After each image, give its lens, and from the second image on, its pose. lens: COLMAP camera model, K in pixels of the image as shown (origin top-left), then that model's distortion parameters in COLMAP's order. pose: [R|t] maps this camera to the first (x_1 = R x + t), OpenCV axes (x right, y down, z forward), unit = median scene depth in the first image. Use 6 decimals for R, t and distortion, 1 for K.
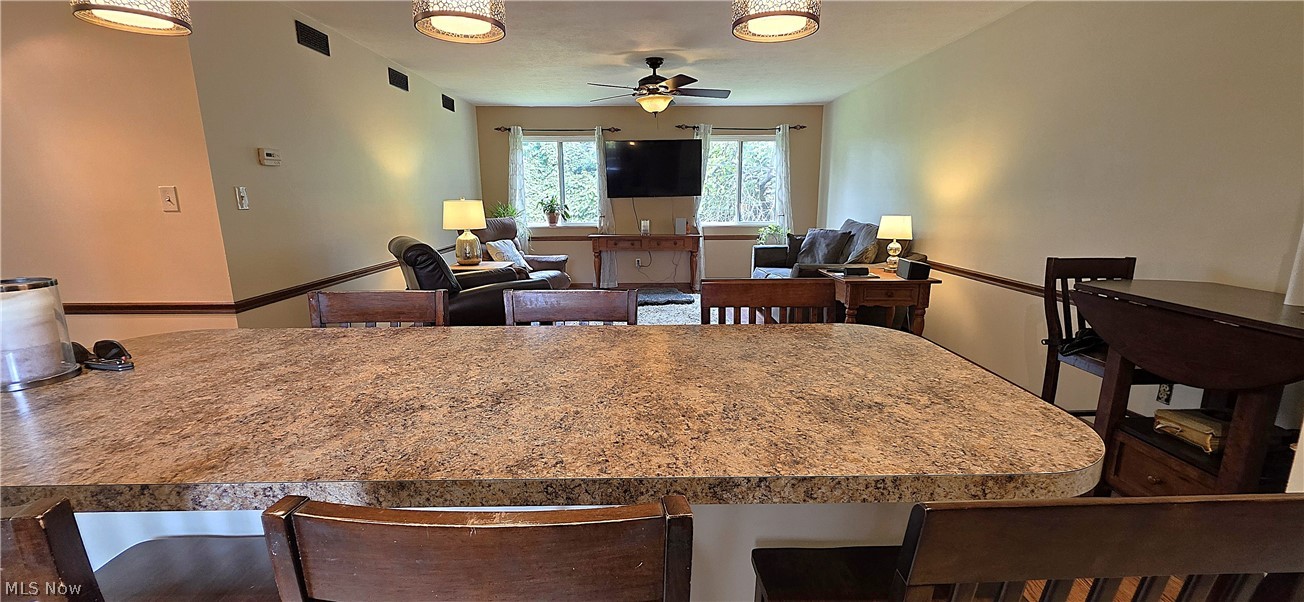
lens RADIAL K [[520.5, 0, 652.0], [0, 520.5, 301.0], [0, 0, 1]] dist [0.001469, -0.000068]
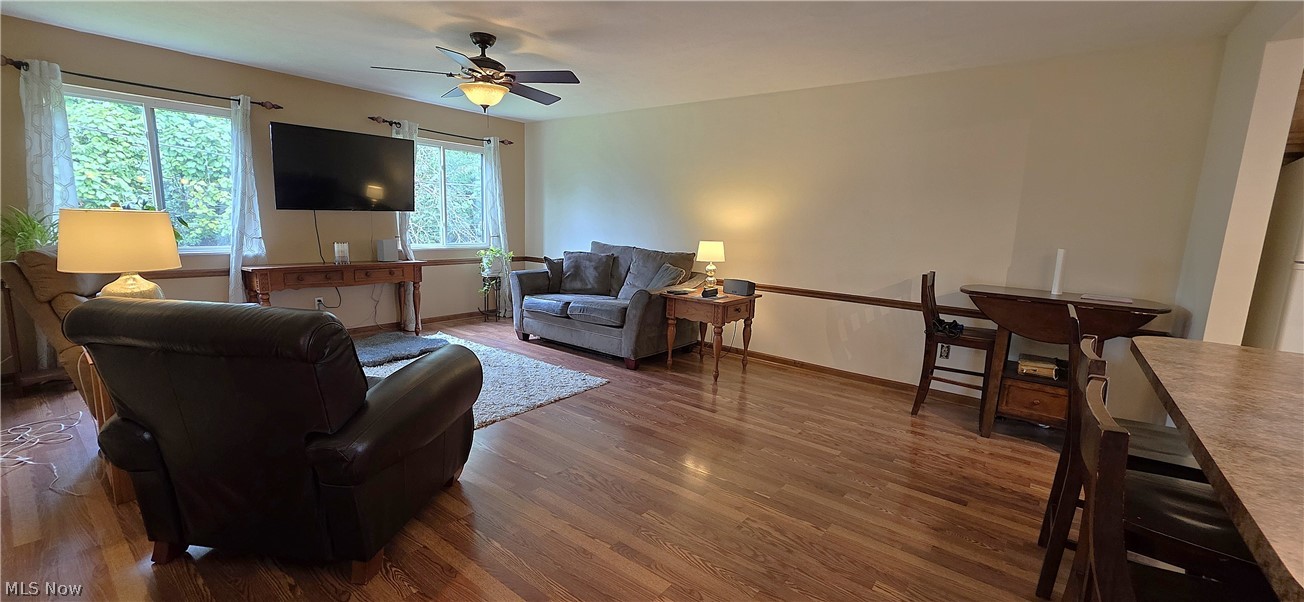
lens RADIAL K [[520.5, 0, 652.0], [0, 520.5, 301.0], [0, 0, 1]] dist [0.001469, -0.000068]
pose [[0.626866, -0.094648, 0.773357, -0.305668], [0.114721, 0.992988, 0.028537, -0.049084], [-0.770635, 0.070831, 0.633328, 0.234833]]
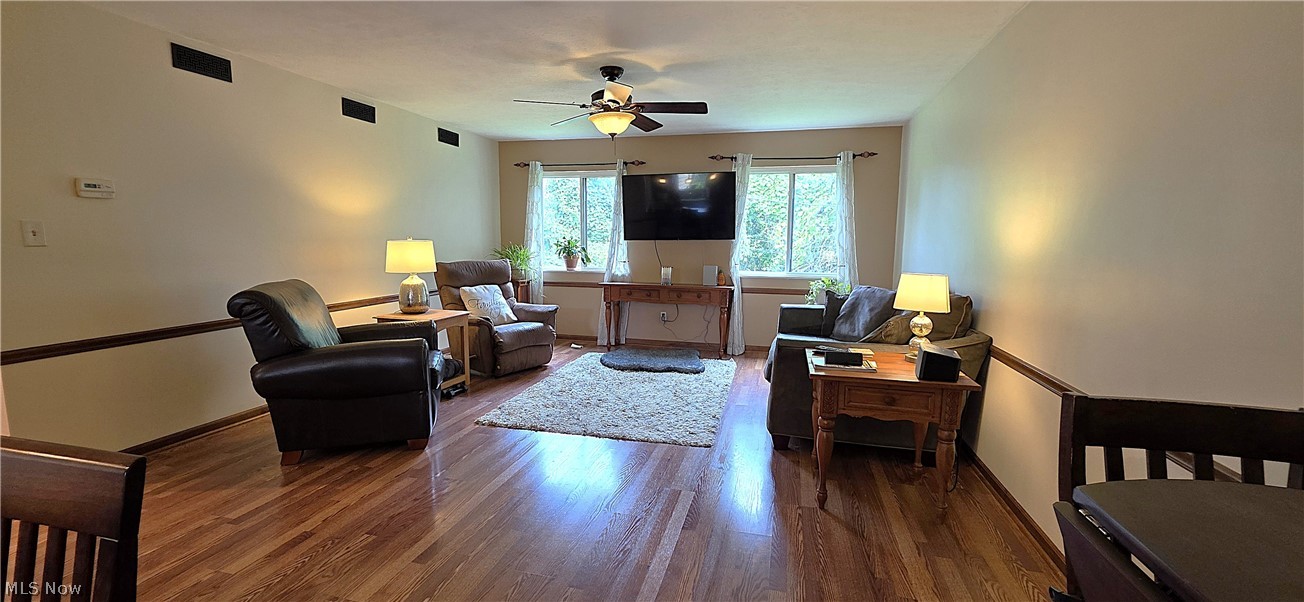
lens RADIAL K [[531.0, 0, 652.0], [0, 531.0, 301.0], [0, 0, 1]] dist [-0.000005, 0.000013]
pose [[0.964548, 0.046073, -0.259854, 0.191974], [-0.066988, 0.995137, -0.072210, -0.037424], [0.255264, 0.087057, 0.962944, 0.174041]]
